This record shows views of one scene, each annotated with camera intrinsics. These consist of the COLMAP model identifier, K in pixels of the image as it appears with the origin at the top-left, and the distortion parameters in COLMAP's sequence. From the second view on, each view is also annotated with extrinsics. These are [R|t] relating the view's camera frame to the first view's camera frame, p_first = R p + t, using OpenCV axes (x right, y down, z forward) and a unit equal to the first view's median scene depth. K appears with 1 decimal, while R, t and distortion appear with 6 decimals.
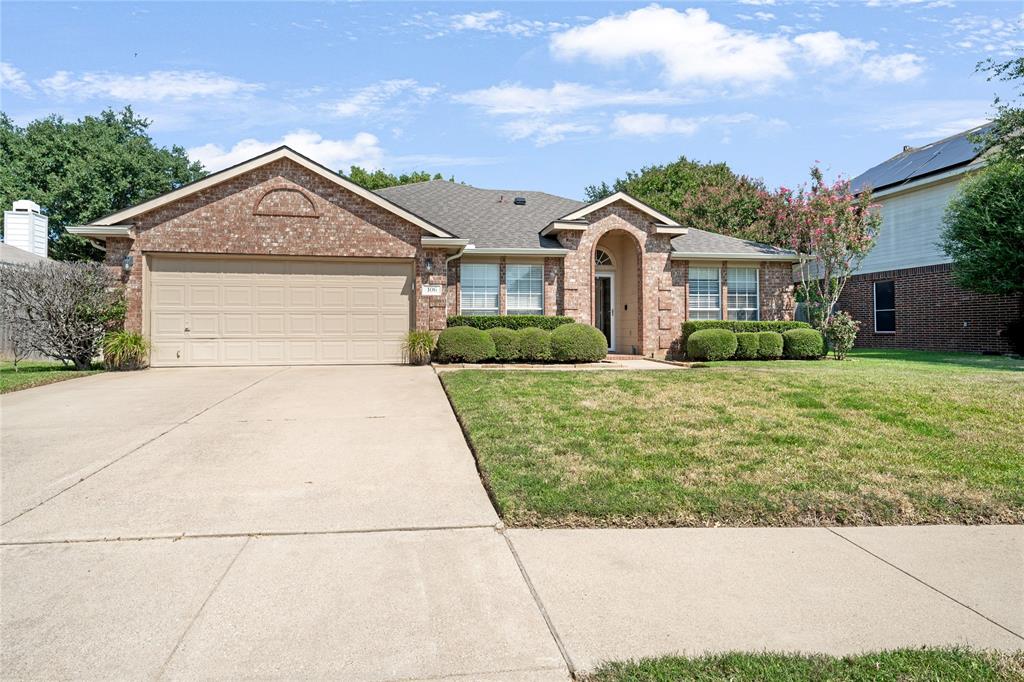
lens RADIAL K [[557.1, 0, 511.3], [0, 557.1, 318.8], [0, 0, 1]] dist [0.001788, 0.000472]
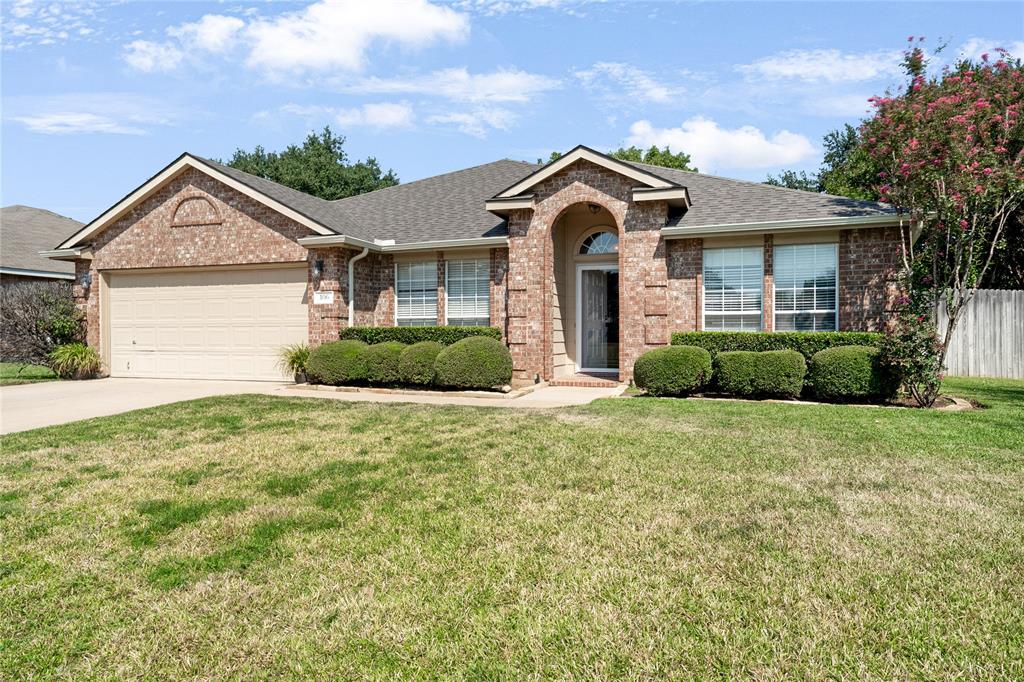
lens RADIAL K [[633.1, 0, 512.0], [0, 633.1, 341.0], [0, 0, 1]] dist [0.014822, 0.000044]
pose [[0.869983, 0.005353, -0.493052, 0.521212], [0.009435, 0.999577, 0.027500, -0.007842], [0.492991, -0.028576, 0.869565, 0.258431]]
